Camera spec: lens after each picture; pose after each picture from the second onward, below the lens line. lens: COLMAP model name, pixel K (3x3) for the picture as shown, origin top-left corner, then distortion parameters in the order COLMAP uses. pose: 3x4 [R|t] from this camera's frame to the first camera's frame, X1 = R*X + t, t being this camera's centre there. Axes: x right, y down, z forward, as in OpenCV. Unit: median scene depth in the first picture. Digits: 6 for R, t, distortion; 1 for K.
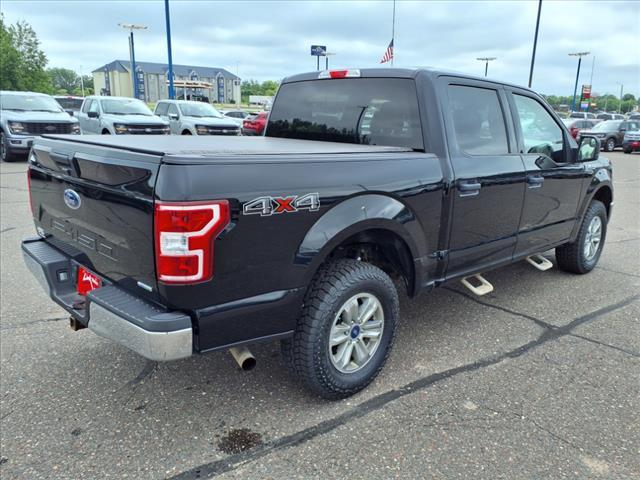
lens RADIAL K [[514.7, 0, 323.0], [0, 514.7, 254.1], [0, 0, 1]] dist [0.026965, -0.015074]
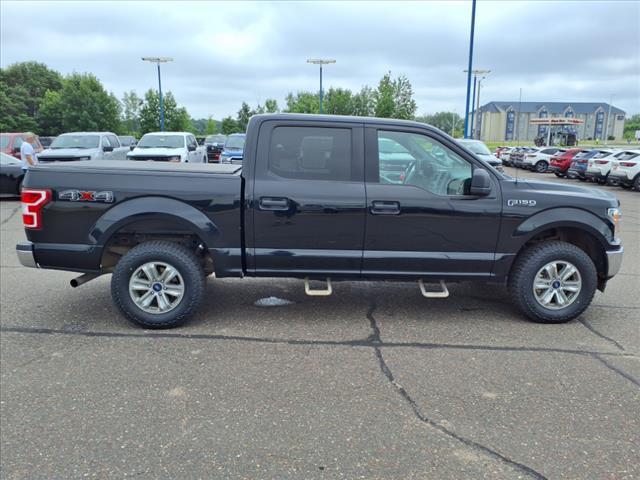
lens RADIAL K [[514.7, 0, 323.0], [0, 514.7, 254.1], [0, 0, 1]] dist [0.026965, -0.015074]
pose [[0.769871, 0.122775, -0.626279, 0.916316], [-0.166313, 0.986010, -0.011149, -0.006554], [0.616148, 0.112742, 0.779519, 0.060192]]
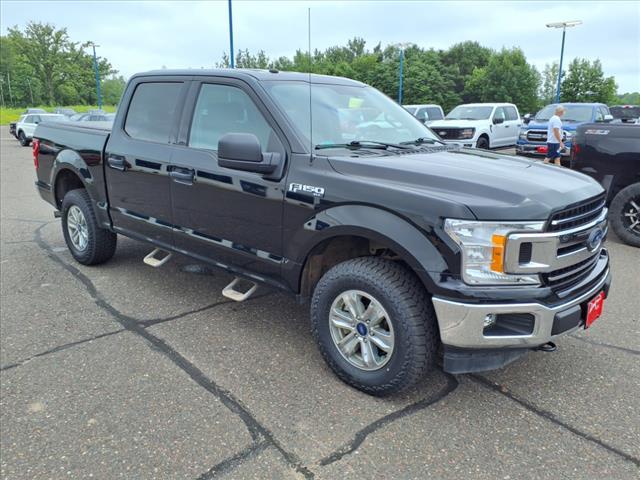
lens RADIAL K [[514.7, 0, 323.0], [0, 514.7, 254.1], [0, 0, 1]] dist [0.026965, -0.015074]
pose [[0.066159, 0.244841, -0.967303, 1.231697], [-0.280976, 0.934770, 0.217389, -0.255911], [0.957432, 0.257407, 0.130638, 1.046284]]
